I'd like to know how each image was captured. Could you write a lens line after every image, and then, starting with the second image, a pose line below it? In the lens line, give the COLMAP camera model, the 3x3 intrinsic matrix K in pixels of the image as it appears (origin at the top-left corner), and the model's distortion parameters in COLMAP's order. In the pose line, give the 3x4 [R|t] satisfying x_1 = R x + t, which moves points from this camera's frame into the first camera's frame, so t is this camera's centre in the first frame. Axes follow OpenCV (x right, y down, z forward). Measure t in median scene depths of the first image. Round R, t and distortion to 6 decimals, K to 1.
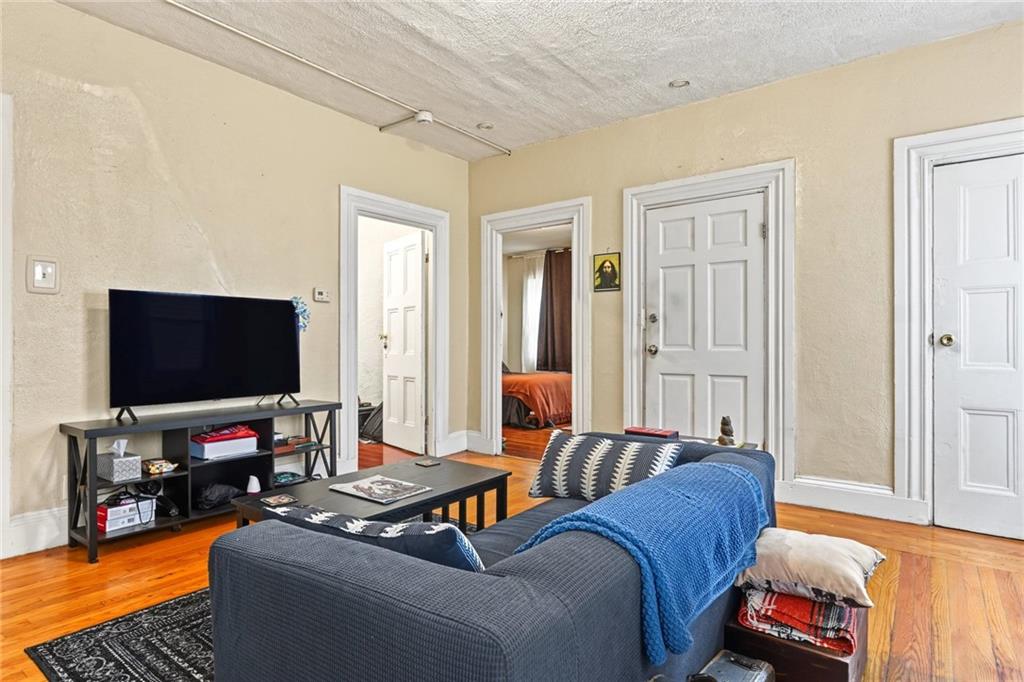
lens RADIAL K [[550.8, 0, 508.2], [0, 550.8, 341.2], [0, 0, 1]] dist [0.001055, 0.000276]
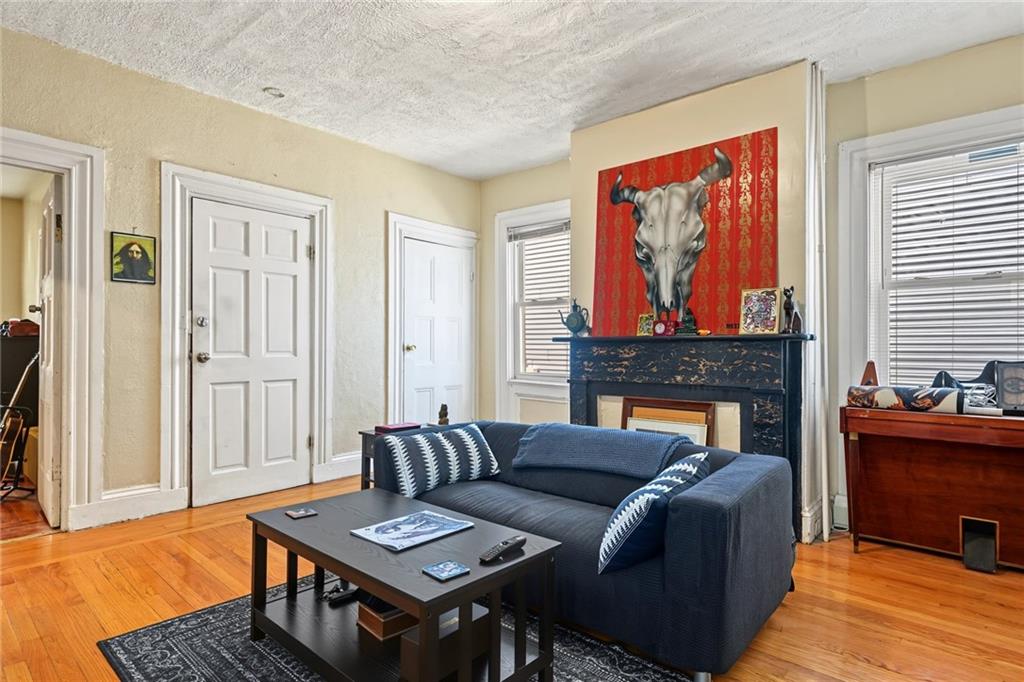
lens RADIAL K [[550.8, 0, 508.0], [0, 550.8, 343.7], [0, 0, 1]] dist [0.001055, 0.000276]
pose [[0.069487, 0.006216, 0.997564, -0.595104], [-0.007780, 0.999954, -0.005689, -0.005407], [-0.997553, -0.007366, 0.069532, 0.450784]]
